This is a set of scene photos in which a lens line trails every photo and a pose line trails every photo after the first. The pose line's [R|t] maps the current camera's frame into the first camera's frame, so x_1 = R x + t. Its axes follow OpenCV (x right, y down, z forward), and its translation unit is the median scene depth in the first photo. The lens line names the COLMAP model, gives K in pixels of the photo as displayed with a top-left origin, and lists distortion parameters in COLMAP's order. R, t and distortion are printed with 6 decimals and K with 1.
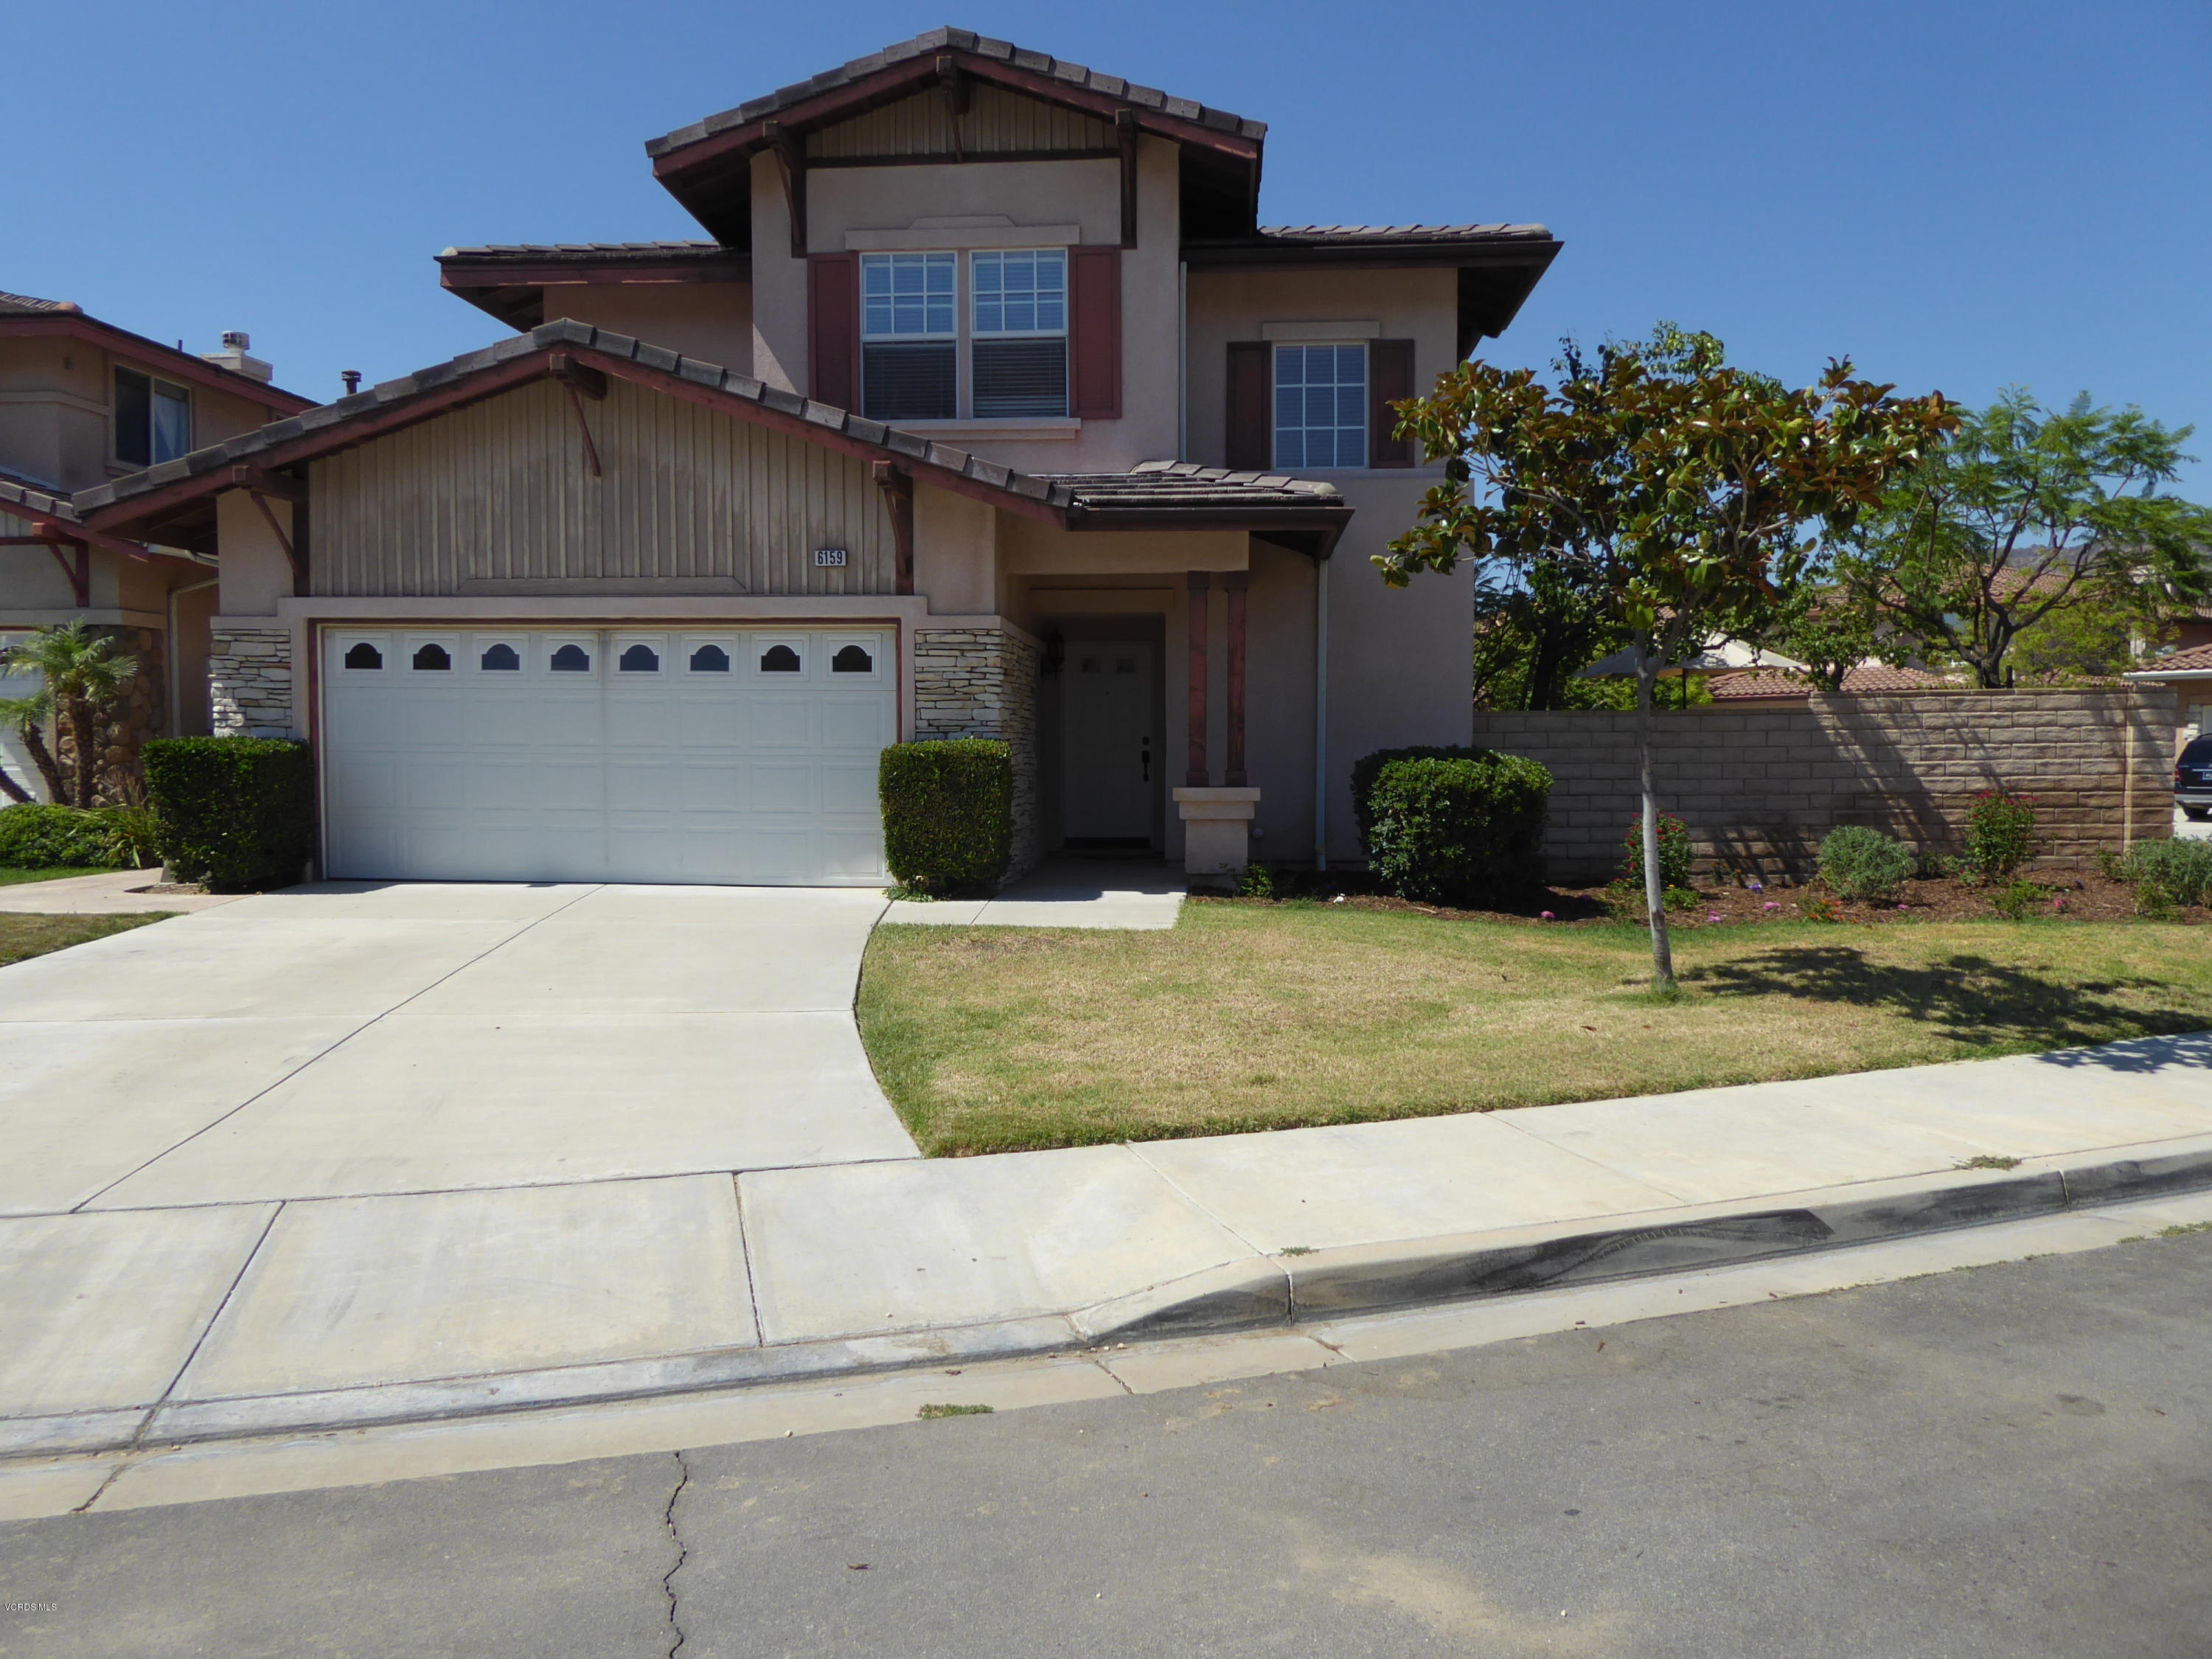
lens RADIAL K [[1598.4, 0, 1106.0], [0, 1598.4, 829.5], [0, 0, 1]] dist [-0.021876, 0.006732]
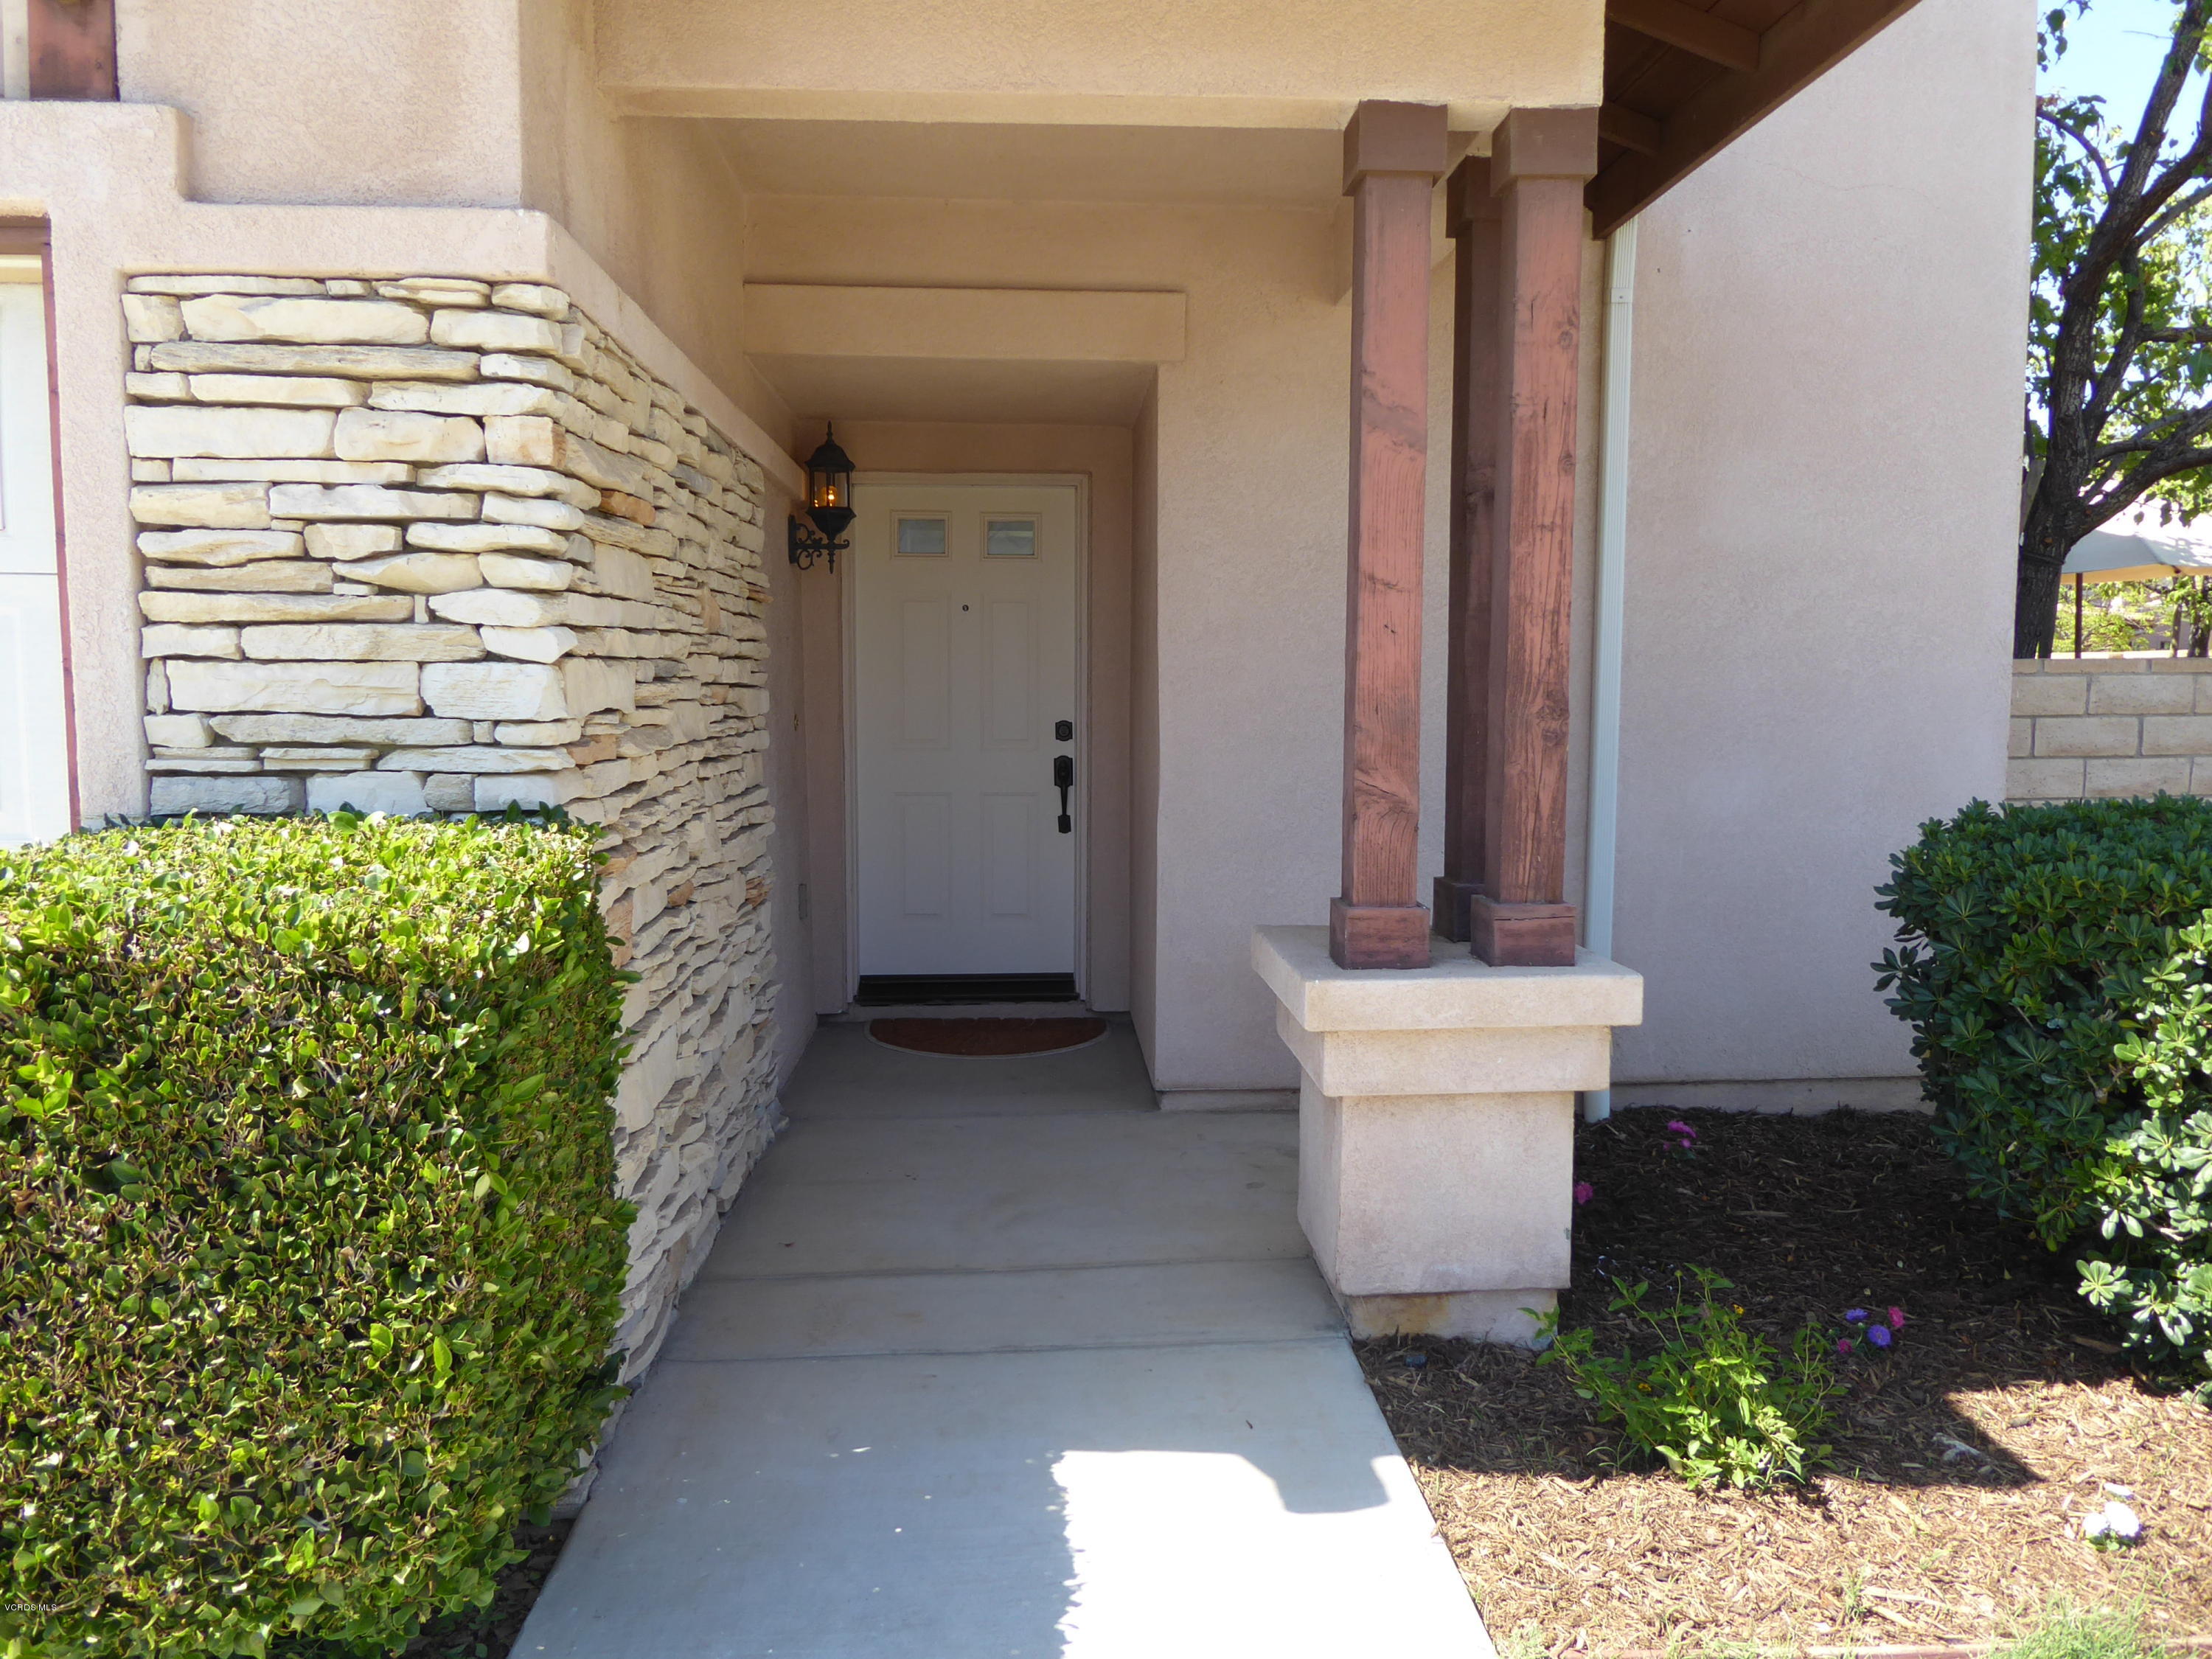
lens RADIAL K [[1598.4, 0, 1106.0], [0, 1598.4, 829.5], [0, 0, 1]] dist [-0.021876, 0.006732]
pose [[0.991210, -0.009638, 0.131949, -0.022161], [0.003855, 0.999023, 0.044017, -0.062362], [-0.132245, -0.043122, 0.990279, 0.778709]]
